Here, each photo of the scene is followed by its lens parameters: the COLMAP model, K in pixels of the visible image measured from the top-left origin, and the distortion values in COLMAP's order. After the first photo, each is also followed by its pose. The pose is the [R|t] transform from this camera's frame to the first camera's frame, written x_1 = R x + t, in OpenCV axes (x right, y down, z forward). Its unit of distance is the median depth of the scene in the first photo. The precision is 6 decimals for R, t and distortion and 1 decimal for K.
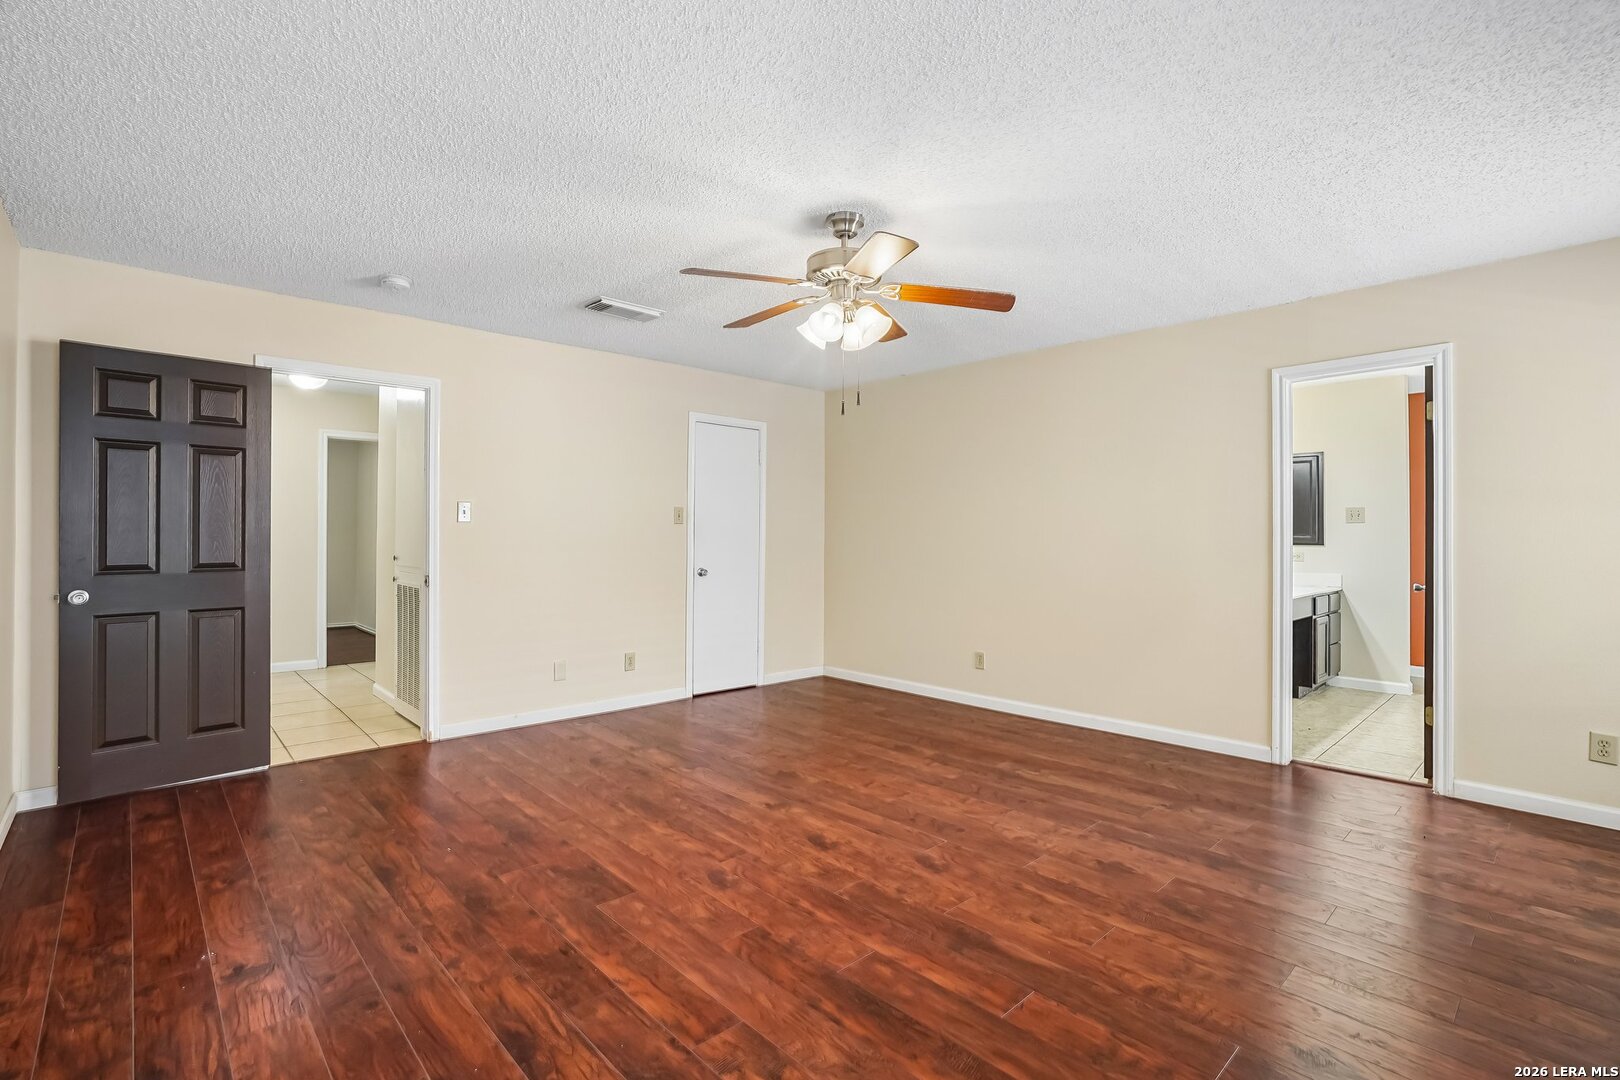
lens RADIAL K [[752.1, 0, 816.4], [0, 752.1, 524.8], [0, 0, 1]] dist [-0.046891, 0.021427]
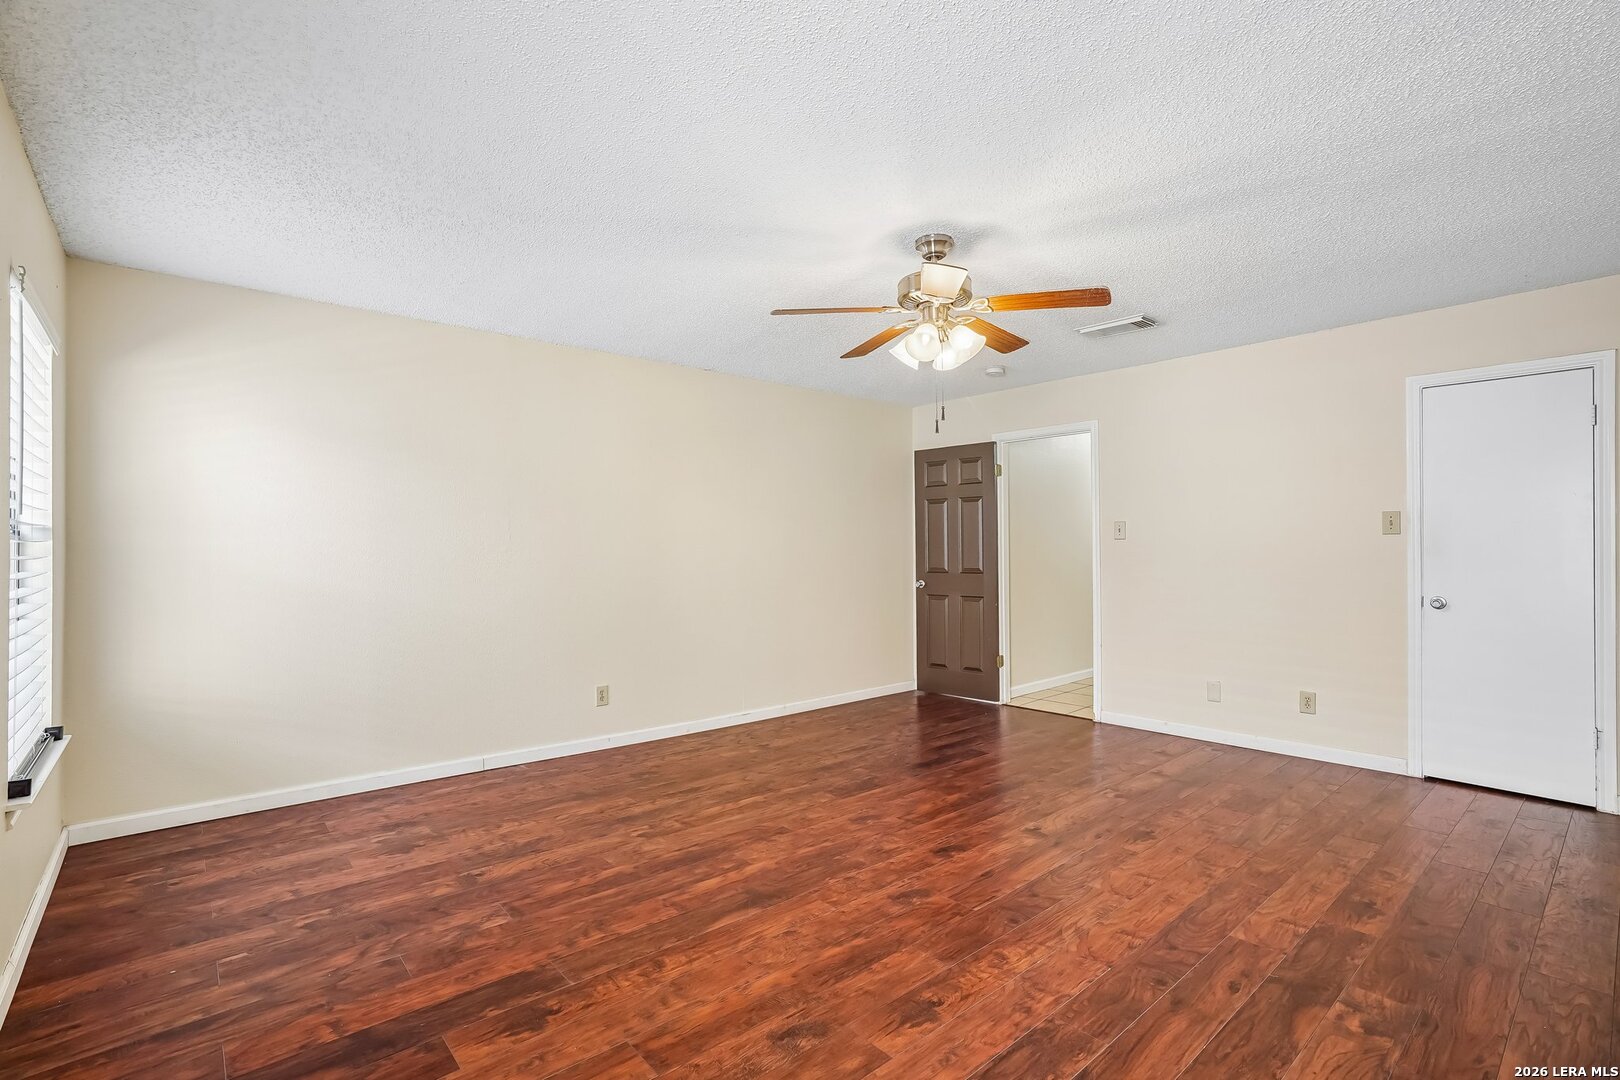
lens RADIAL K [[752.1, 0, 807.7], [0, 752.1, 549.1], [0, 0, 1]] dist [-0.046891, 0.021427]
pose [[-0.041951, -0.002461, -0.999117, 1.106044], [0.017218, 0.999847, -0.003186, 0.011239], [0.998971, -0.017336, -0.041903, 0.909269]]
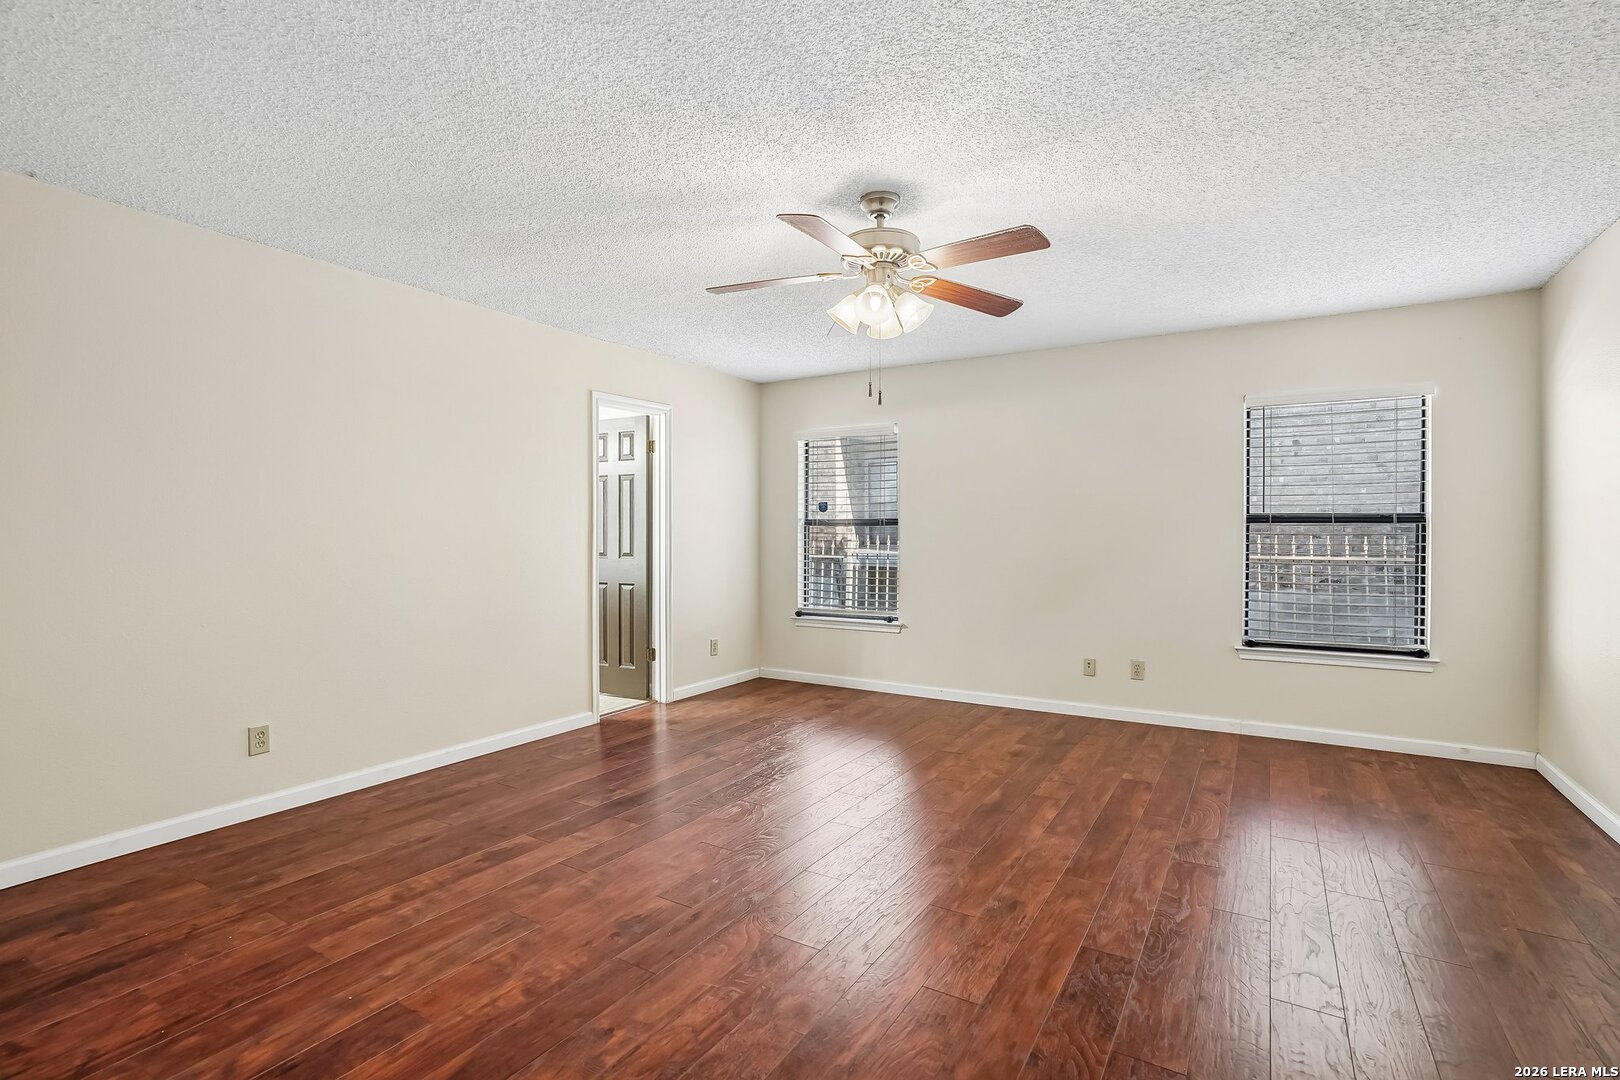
lens RADIAL K [[752.1, 0, 800.0], [0, 752.1, 534.8], [0, 0, 1]] dist [-0.046891, 0.021427]
pose [[-0.245631, -0.008484, 0.969326, -0.900427], [-0.013089, 0.999900, 0.005435, 0.012361], [-0.969275, -0.011352, -0.245718, 1.396593]]
